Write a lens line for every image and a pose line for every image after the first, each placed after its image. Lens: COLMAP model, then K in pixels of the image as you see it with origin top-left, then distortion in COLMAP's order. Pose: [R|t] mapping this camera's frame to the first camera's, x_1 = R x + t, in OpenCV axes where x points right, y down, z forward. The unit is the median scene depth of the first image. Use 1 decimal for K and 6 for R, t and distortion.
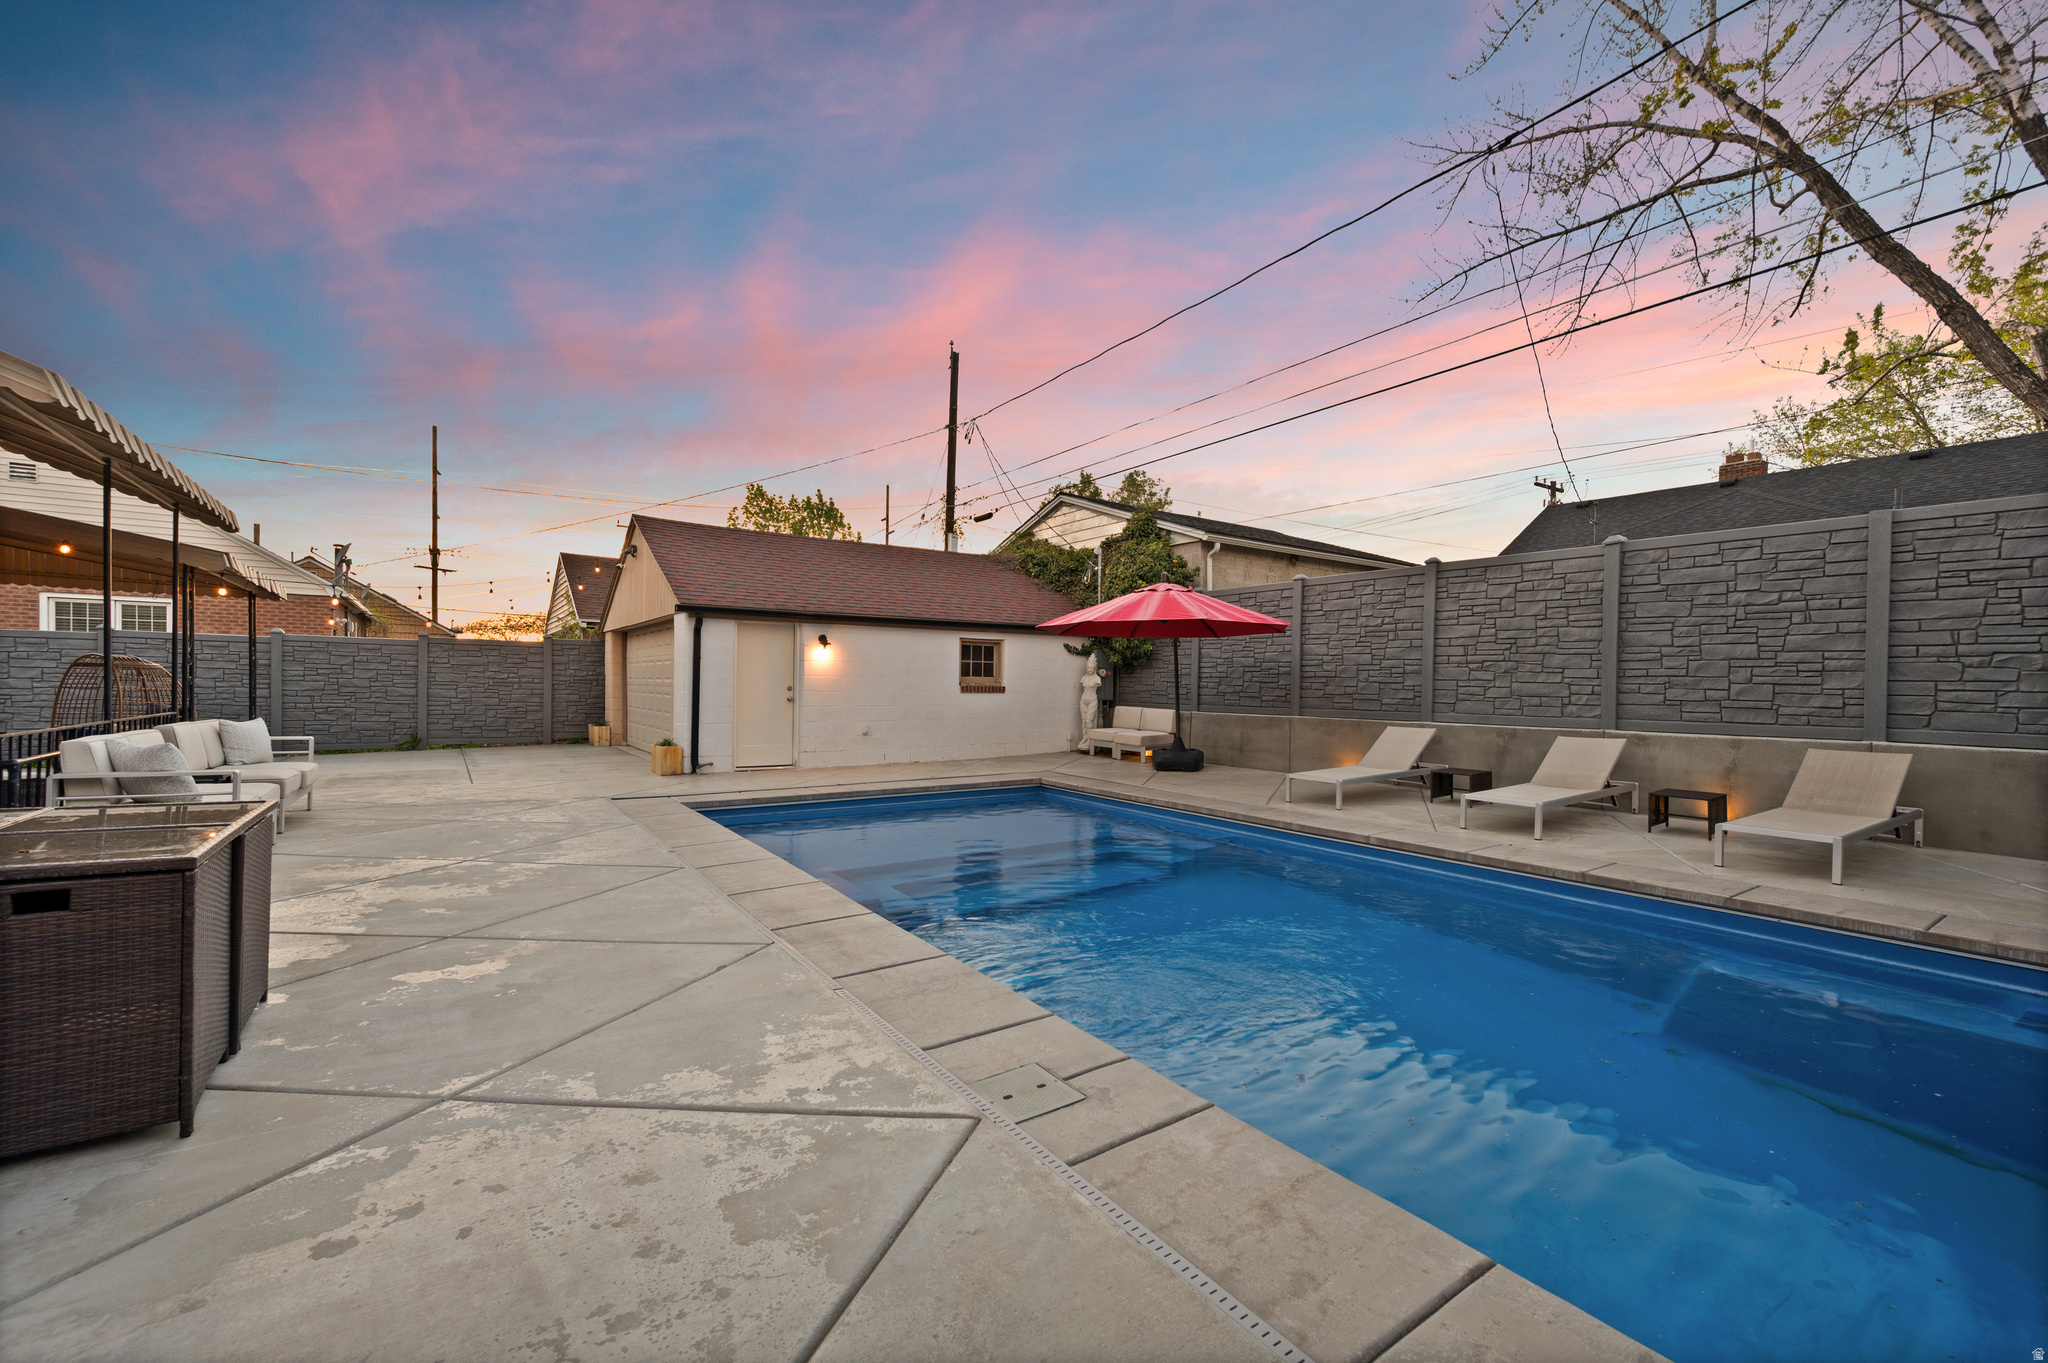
lens RADIAL K [[835.8, 0, 1026.8], [0, 835.8, 690.9], [0, 0, 1]] dist [0.011346, -0.000034]
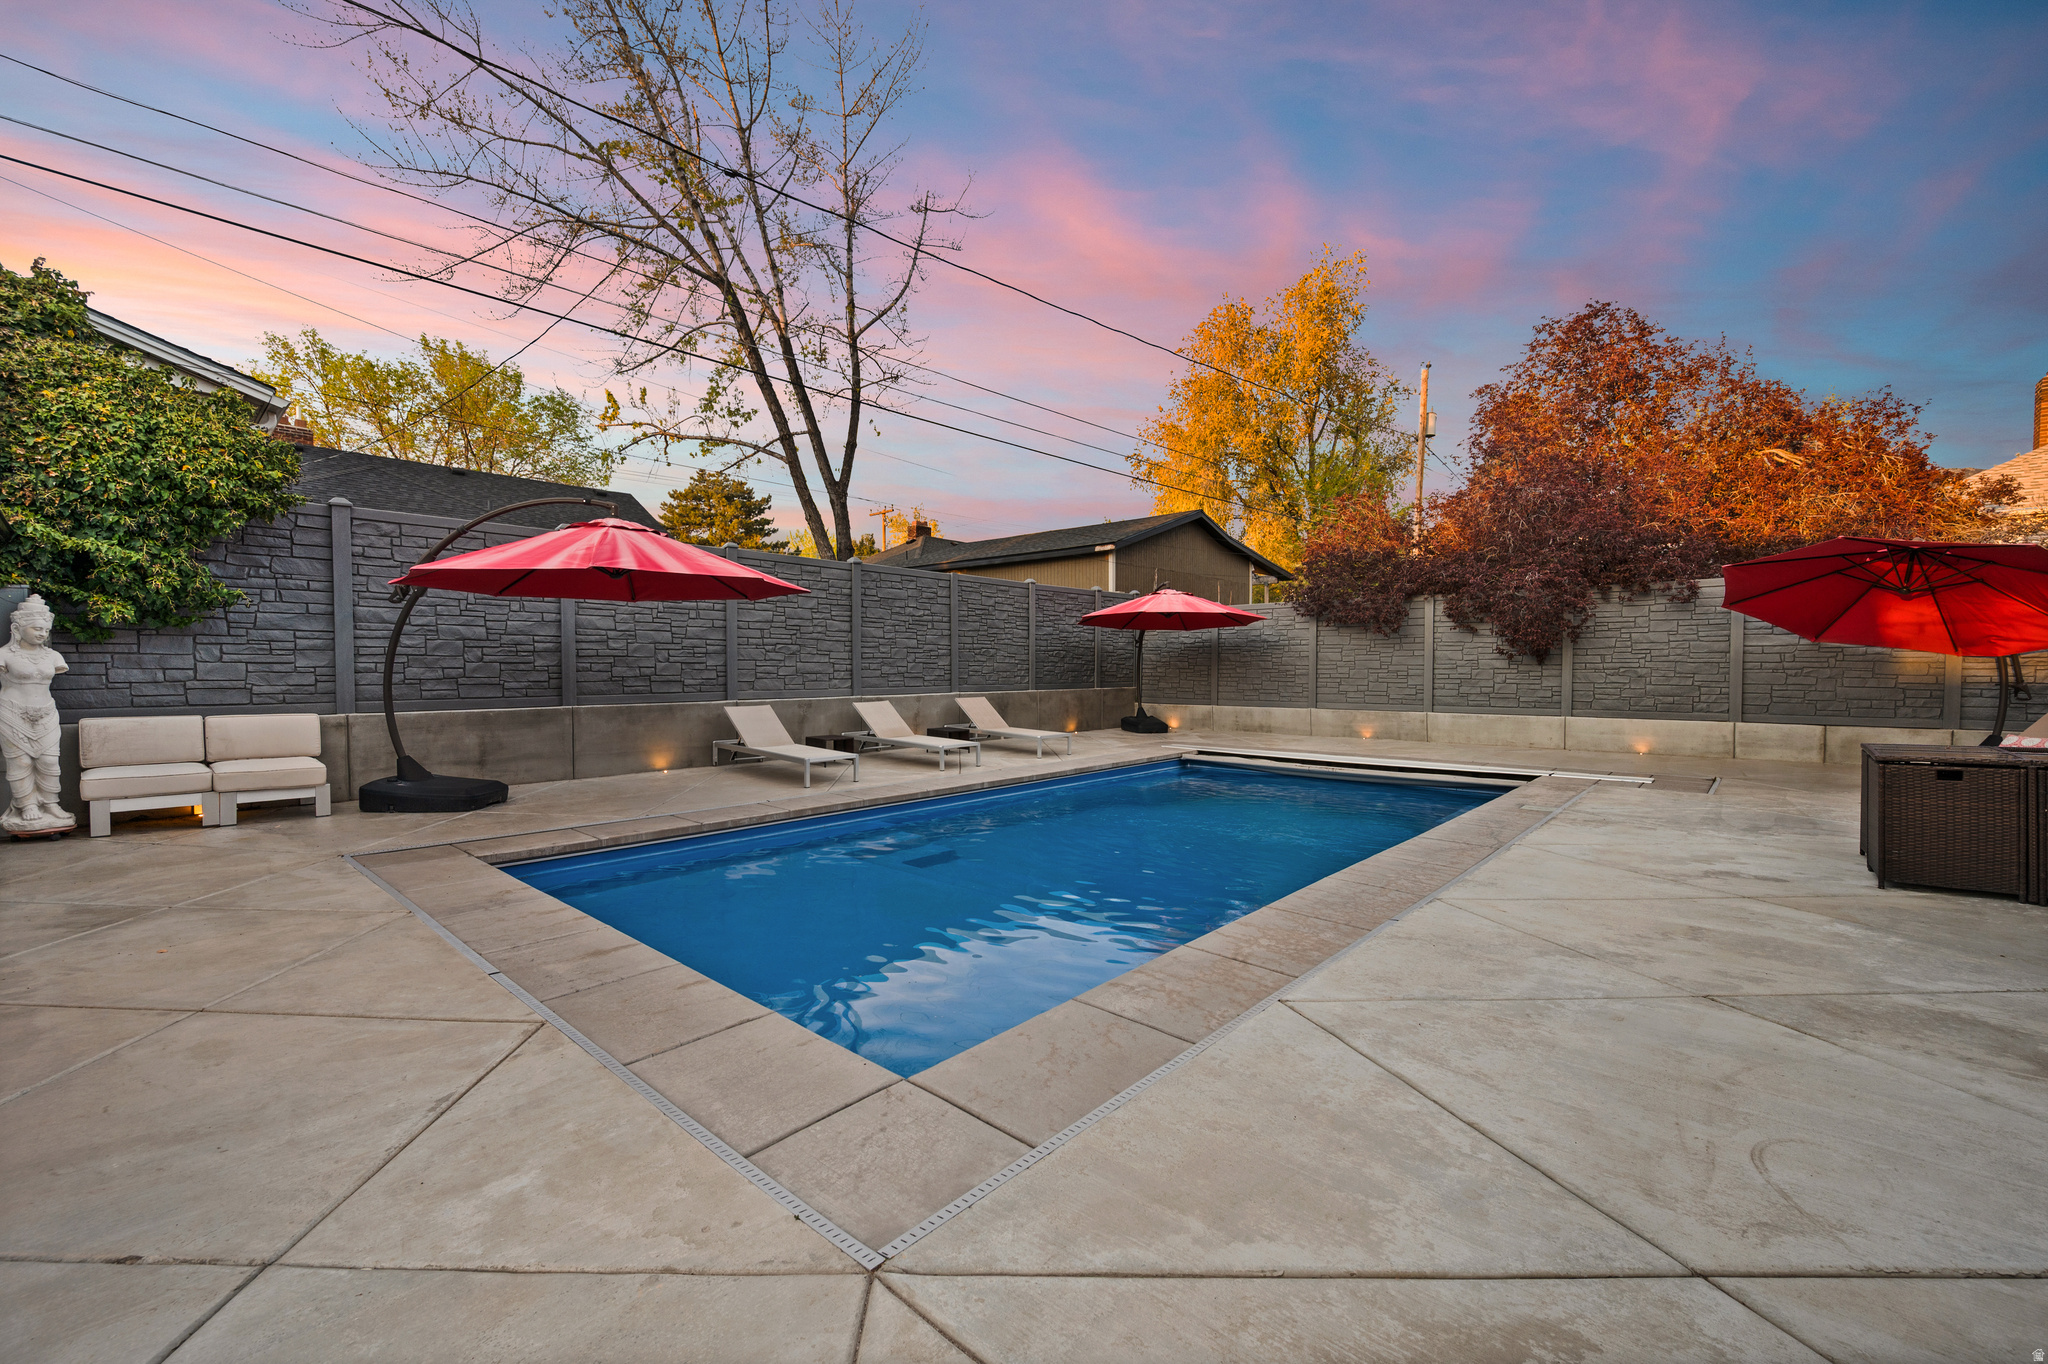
lens RADIAL K [[826.1, 0, 1036.2], [0, 826.1, 690.7], [0, 0, 1]] dist [-0.002584, -0.000009]
pose [[-0.238869, -0.039318, 0.970255, -0.443546], [0.009844, 0.999031, 0.042908, -0.011506], [-0.971002, 0.019800, -0.238251, 0.640859]]
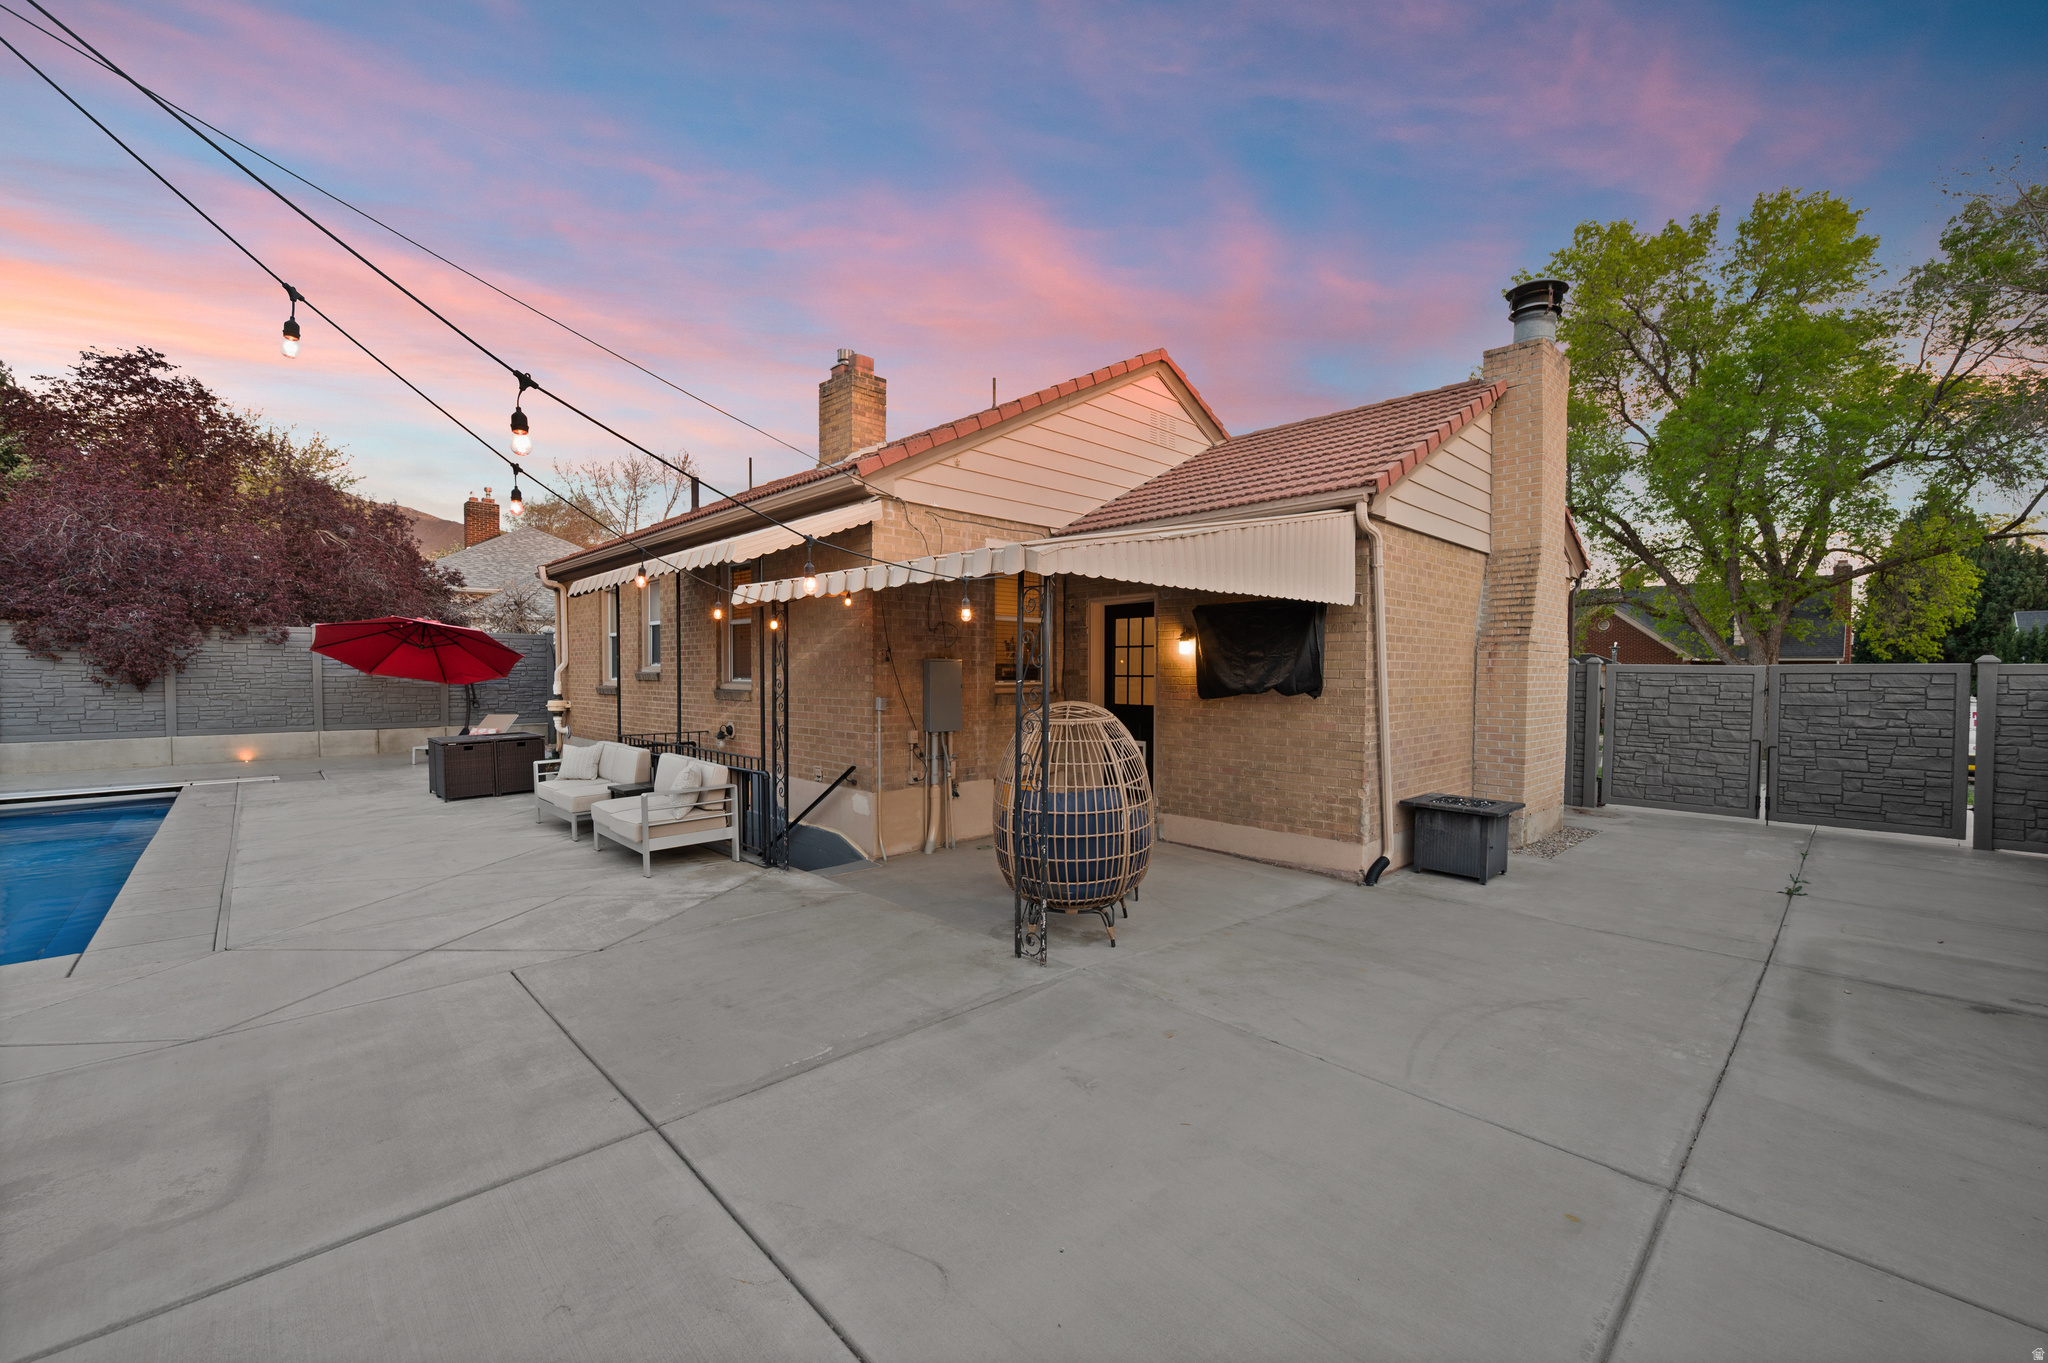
lens RADIAL K [[852.5, 0, 1033.8], [0, 852.5, 701.9], [0, 0, 1]] dist [0.000504, 0.000292]
pose [[-0.987732, -0.007686, -0.155967, -0.599326], [-0.015013, 0.998835, 0.045854, -0.046342], [0.155433, 0.047633, -0.986697, 1.067522]]
